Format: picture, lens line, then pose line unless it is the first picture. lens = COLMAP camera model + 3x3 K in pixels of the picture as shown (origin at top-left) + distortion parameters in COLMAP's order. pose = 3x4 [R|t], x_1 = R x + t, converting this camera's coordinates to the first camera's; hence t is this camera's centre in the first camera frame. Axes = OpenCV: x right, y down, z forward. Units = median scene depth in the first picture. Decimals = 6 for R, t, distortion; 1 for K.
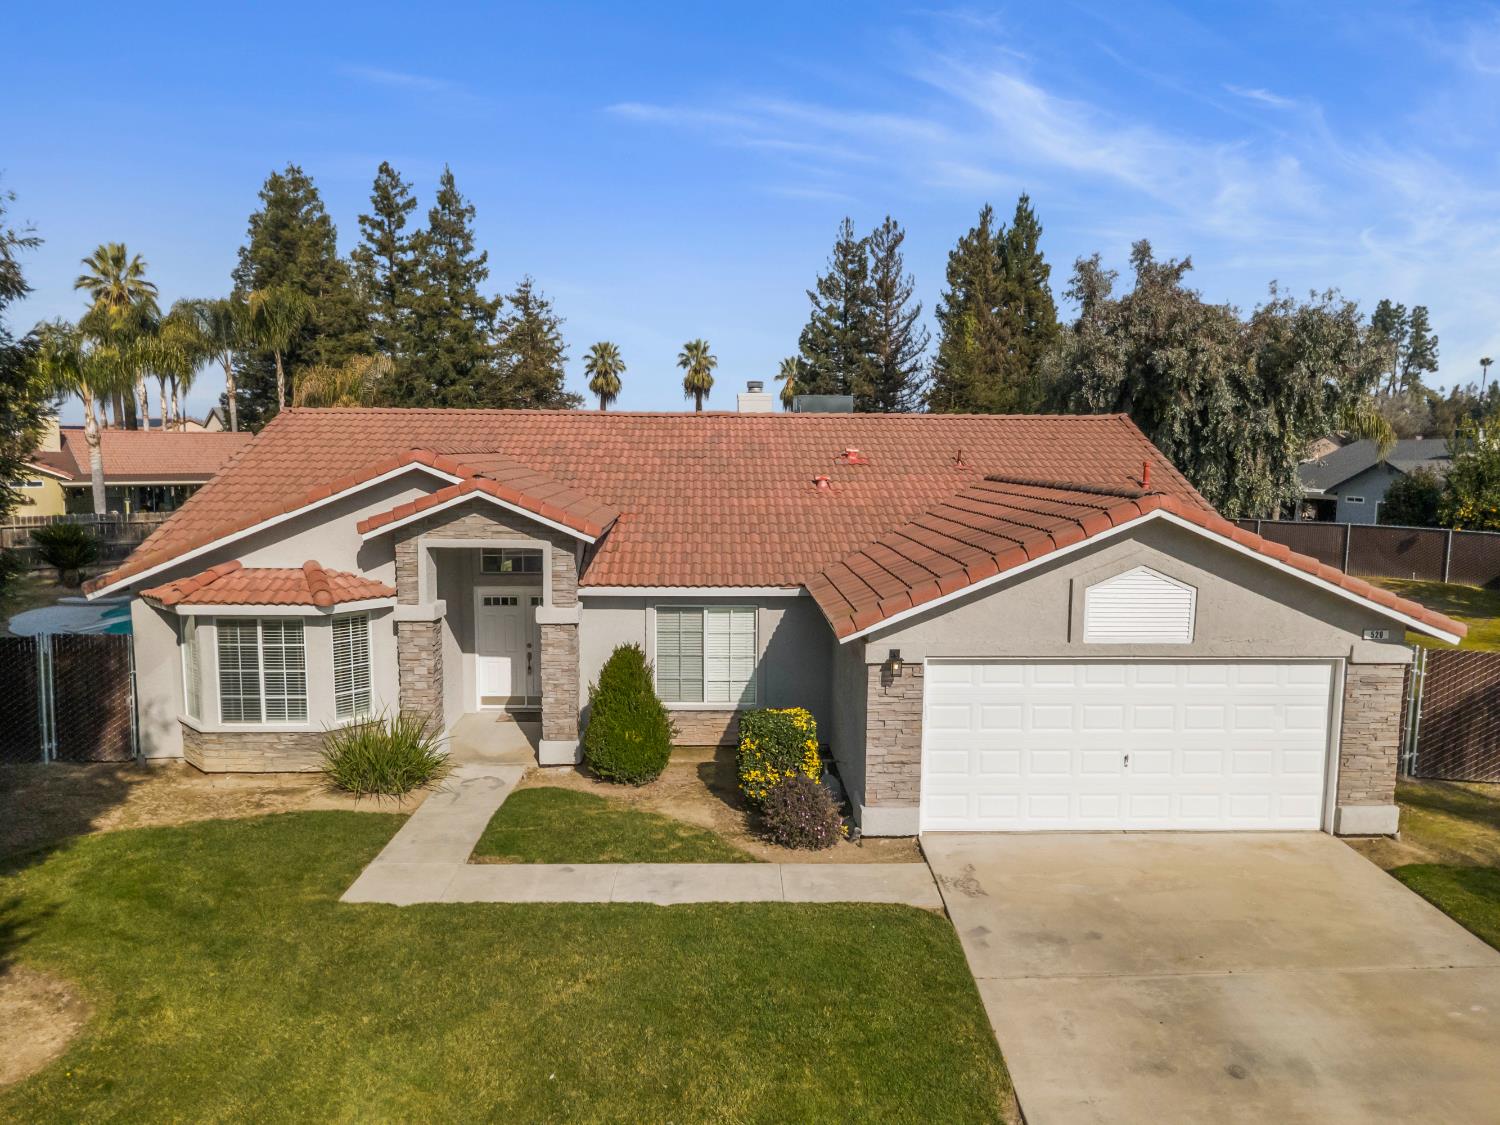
lens RADIAL K [[1025.9, 0, 750.0], [0, 1025.9, 562.5], [0, 0, 1]] dist [0.004818, 0.000653]
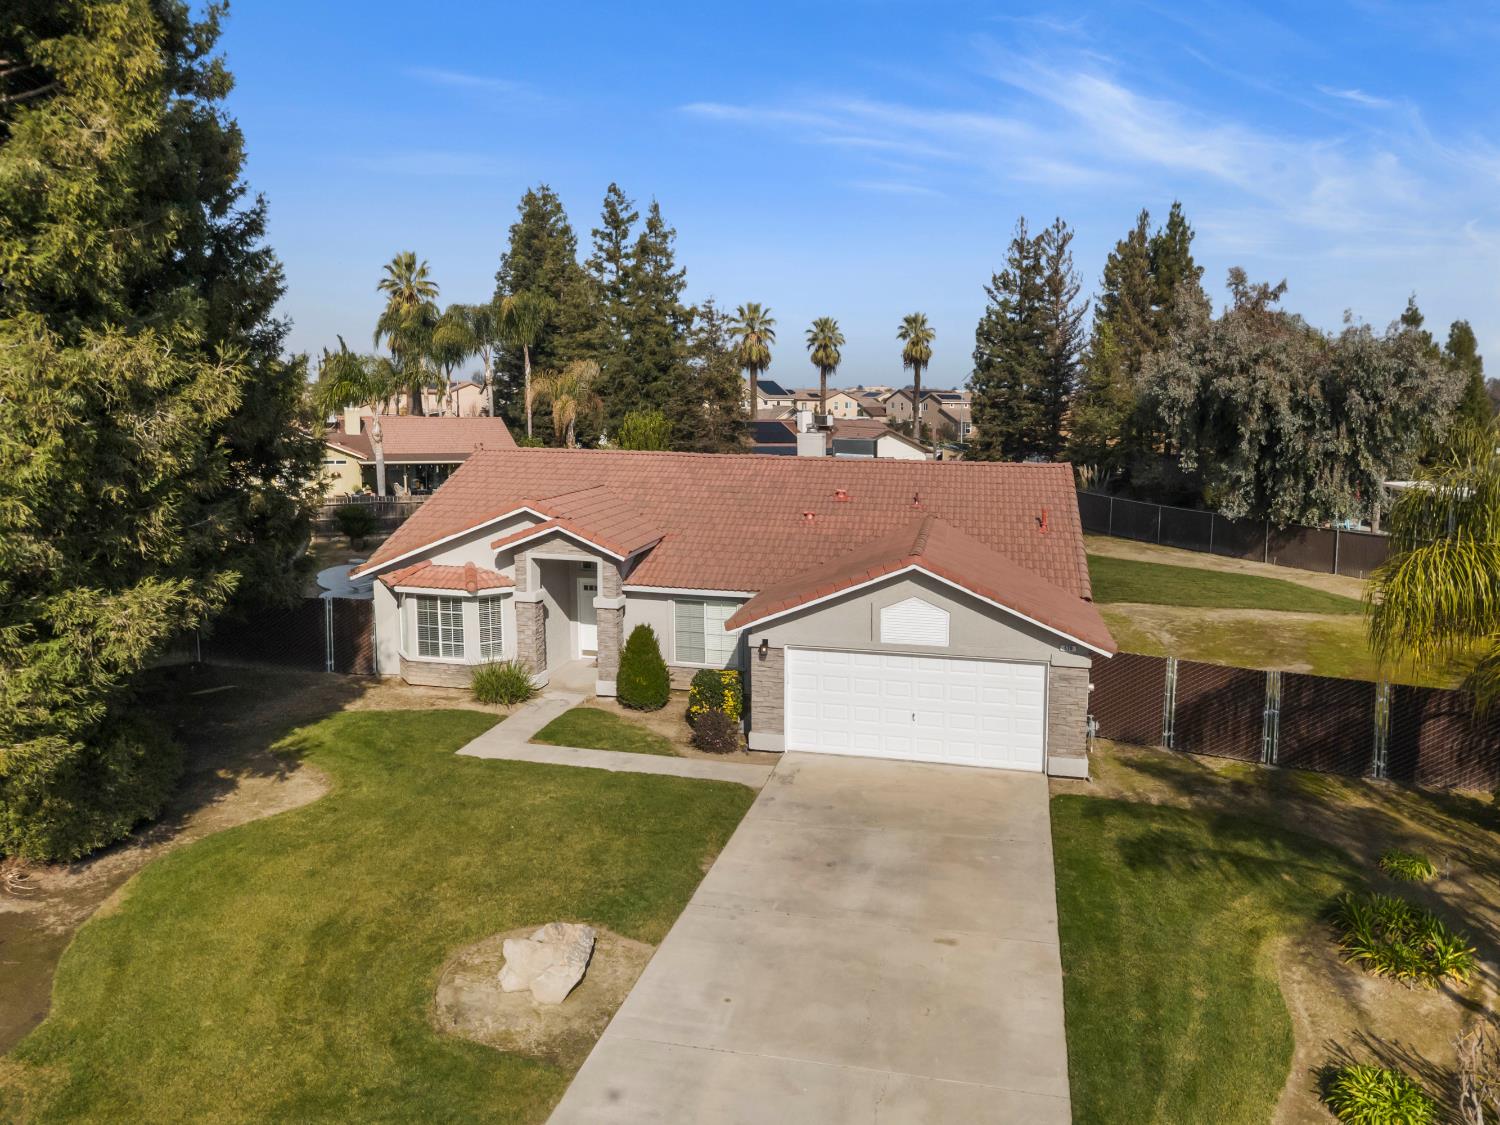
lens RADIAL K [[1052.5, 0, 746.8], [0, 1052.5, 545.1], [0, 0, 1]] dist [0.006427, 0.005935]
pose [[0.968821, 0.040133, -0.244488, 0.187750], [-0.033686, 0.998967, 0.030496, -0.042819], [0.245459, -0.021309, 0.969173, -0.239743]]
